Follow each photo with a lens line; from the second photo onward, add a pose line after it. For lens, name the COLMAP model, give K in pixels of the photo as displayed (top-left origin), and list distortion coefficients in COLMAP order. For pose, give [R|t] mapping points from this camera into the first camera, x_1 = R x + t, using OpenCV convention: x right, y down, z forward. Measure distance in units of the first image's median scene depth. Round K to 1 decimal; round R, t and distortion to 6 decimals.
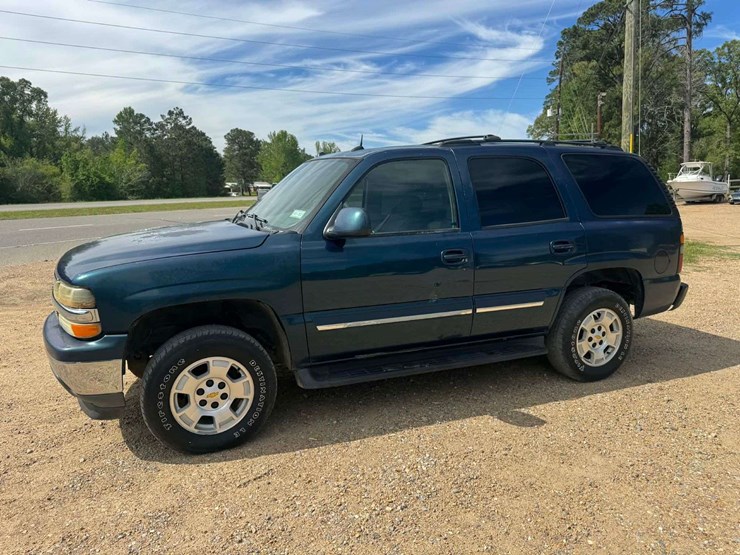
lens RADIAL K [[523.3, 0, 371.4], [0, 523.3, 282.5], [0, 0, 1]] dist [0.048907, -0.061814]
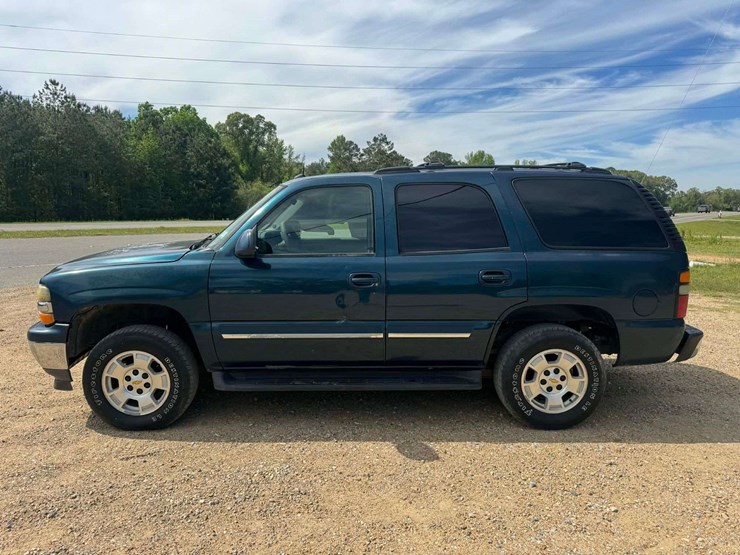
lens RADIAL K [[523.3, 0, 367.6], [0, 523.3, 282.8], [0, 0, 1]] dist [0.048907, -0.061814]
pose [[0.929402, 0.061040, -0.363986, 0.475578], [-0.074143, 0.997002, -0.022121, -0.020053], [0.361545, 0.047547, 0.931142, 0.044844]]
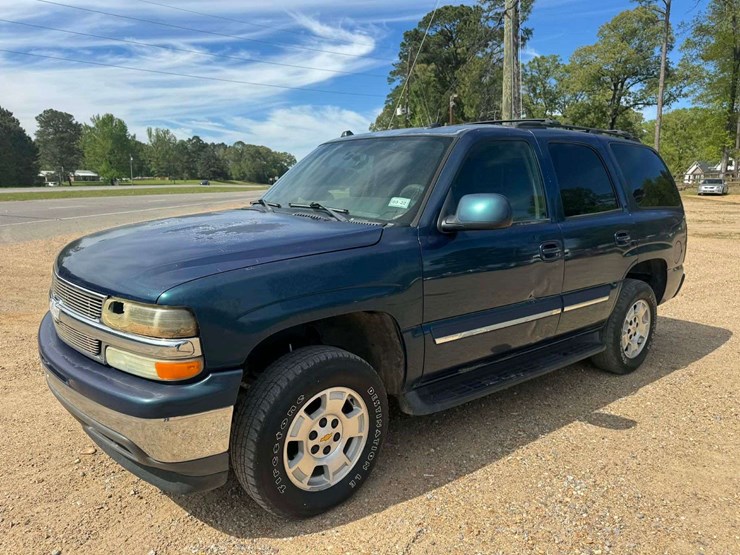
lens RADIAL K [[523.3, 0, 367.6], [0, 523.3, 283.6], [0, 0, 1]] dist [0.048907, -0.061814]
pose [[0.958868, -0.037508, 0.281363, -0.350661], [0.033748, 0.999265, 0.018196, -0.017853], [-0.281838, -0.007952, 0.959429, 0.193296]]
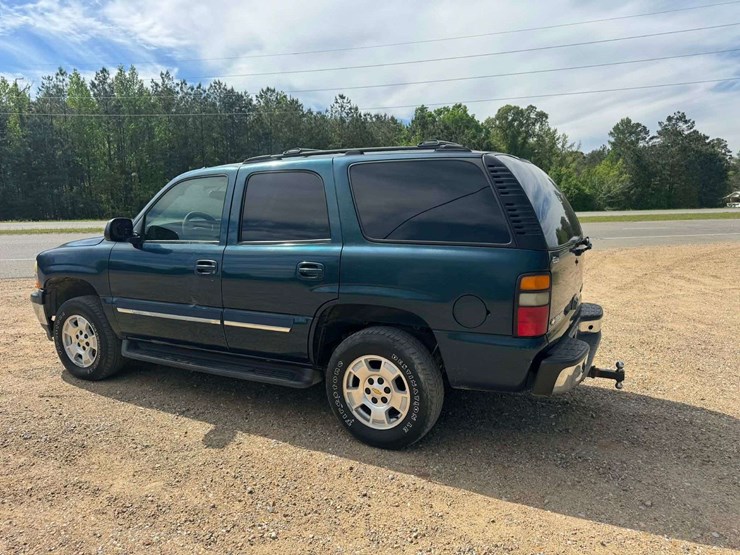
lens RADIAL K [[523.3, 0, 370.2], [0, 523.3, 286.7], [0, 0, 1]] dist [0.048907, -0.061814]
pose [[0.631361, 0.118458, -0.766388, 1.057458], [-0.127827, 0.990643, 0.047815, -0.092069], [0.764881, 0.067776, 0.640596, 0.507284]]
